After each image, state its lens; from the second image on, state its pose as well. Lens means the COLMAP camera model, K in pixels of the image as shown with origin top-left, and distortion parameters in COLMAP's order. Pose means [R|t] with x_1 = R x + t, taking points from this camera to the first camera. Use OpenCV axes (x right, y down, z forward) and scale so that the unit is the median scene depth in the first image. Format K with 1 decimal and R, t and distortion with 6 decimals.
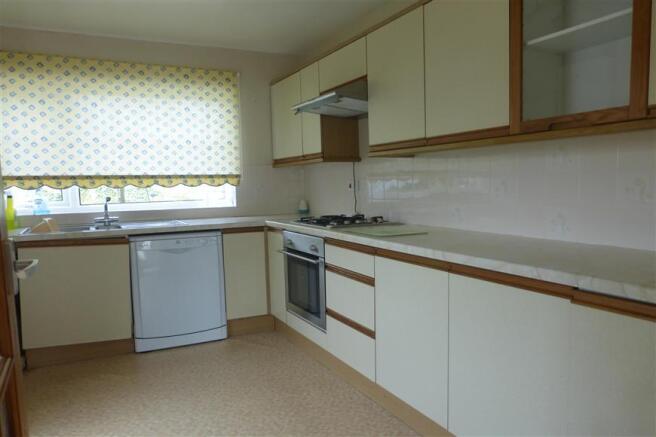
lens RADIAL K [[486.6, 0, 325.0], [0, 486.6, 233.0], [0, 0, 1]] dist [-0.030334, 0.015567]
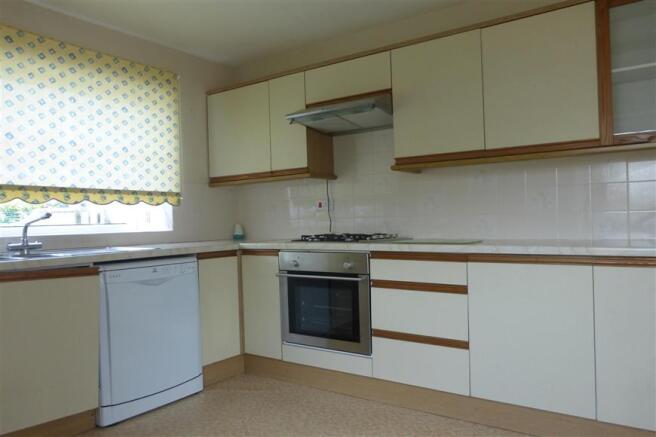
lens RADIAL K [[486.6, 0, 329.7], [0, 486.6, 220.1], [0, 0, 1]] dist [-0.030334, 0.015567]
pose [[0.881505, -0.001420, 0.472172, -0.397531], [0.054263, 0.993675, -0.098315, 0.027968], [-0.469046, 0.112286, 0.876007, 0.168818]]
